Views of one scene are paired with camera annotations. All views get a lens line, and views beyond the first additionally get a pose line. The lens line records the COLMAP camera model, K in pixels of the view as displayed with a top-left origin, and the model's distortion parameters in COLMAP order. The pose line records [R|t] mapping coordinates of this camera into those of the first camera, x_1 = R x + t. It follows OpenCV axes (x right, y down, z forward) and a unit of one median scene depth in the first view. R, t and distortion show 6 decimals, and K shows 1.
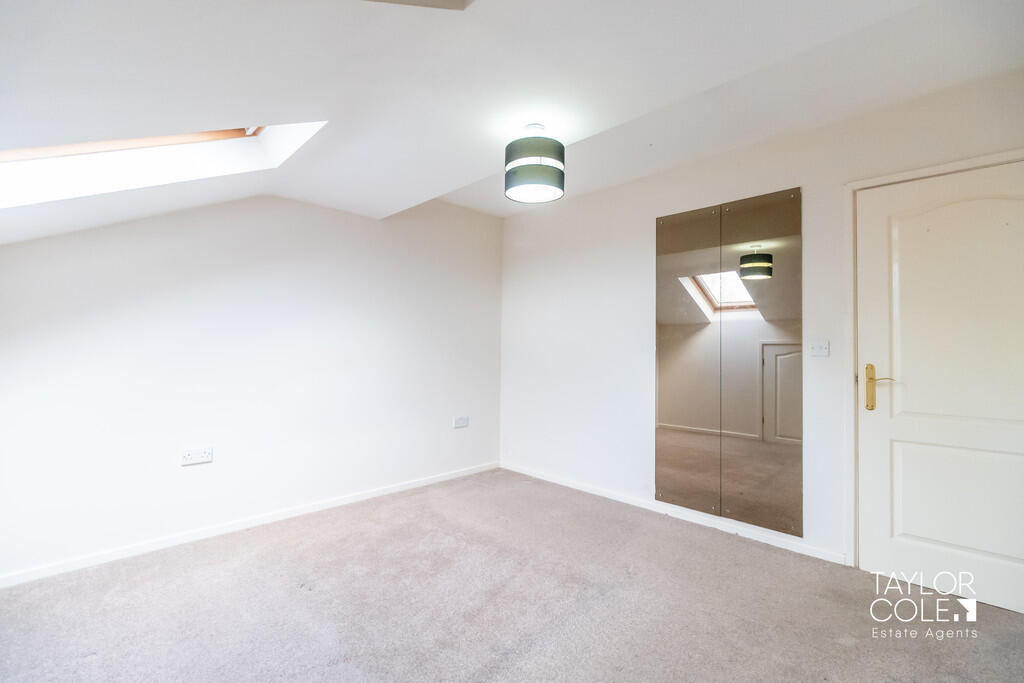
lens RADIAL K [[444.0, 0, 513.6], [0, 444.0, 336.0], [0, 0, 1]] dist [-0.003618, -0.000638]
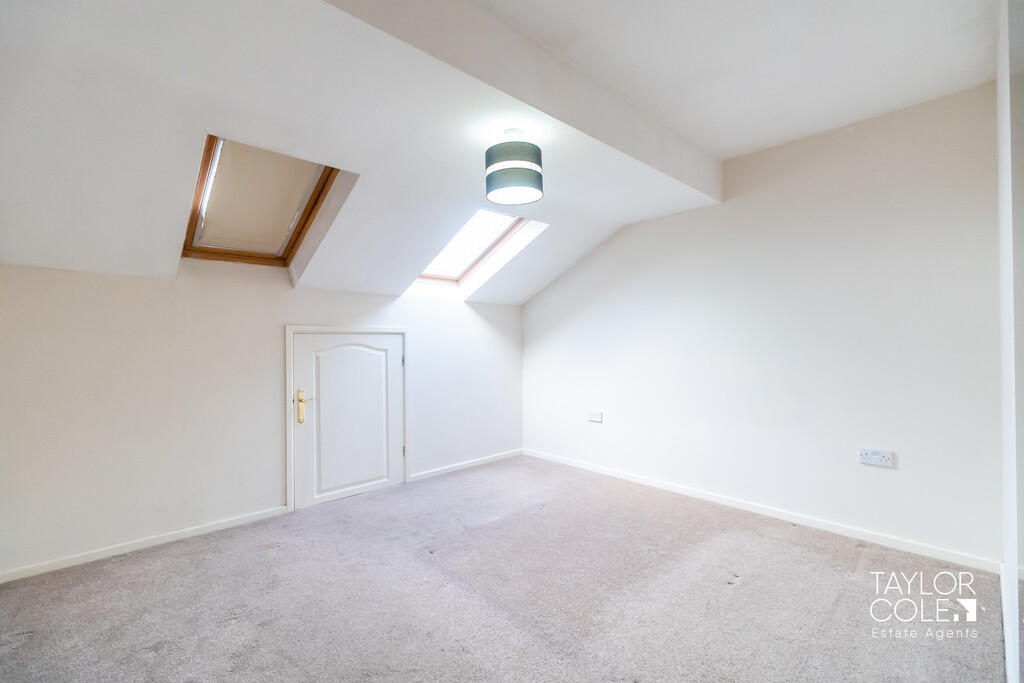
lens RADIAL K [[444.0, 0, 511.8], [0, 444.0, 341.6], [0, 0, 1]] dist [-0.003618, -0.000638]
pose [[-0.028541, -0.018333, -0.999424, 0.703434], [0.030083, 0.999363, -0.019191, 0.033958], [0.999140, -0.030613, -0.027971, 0.672324]]
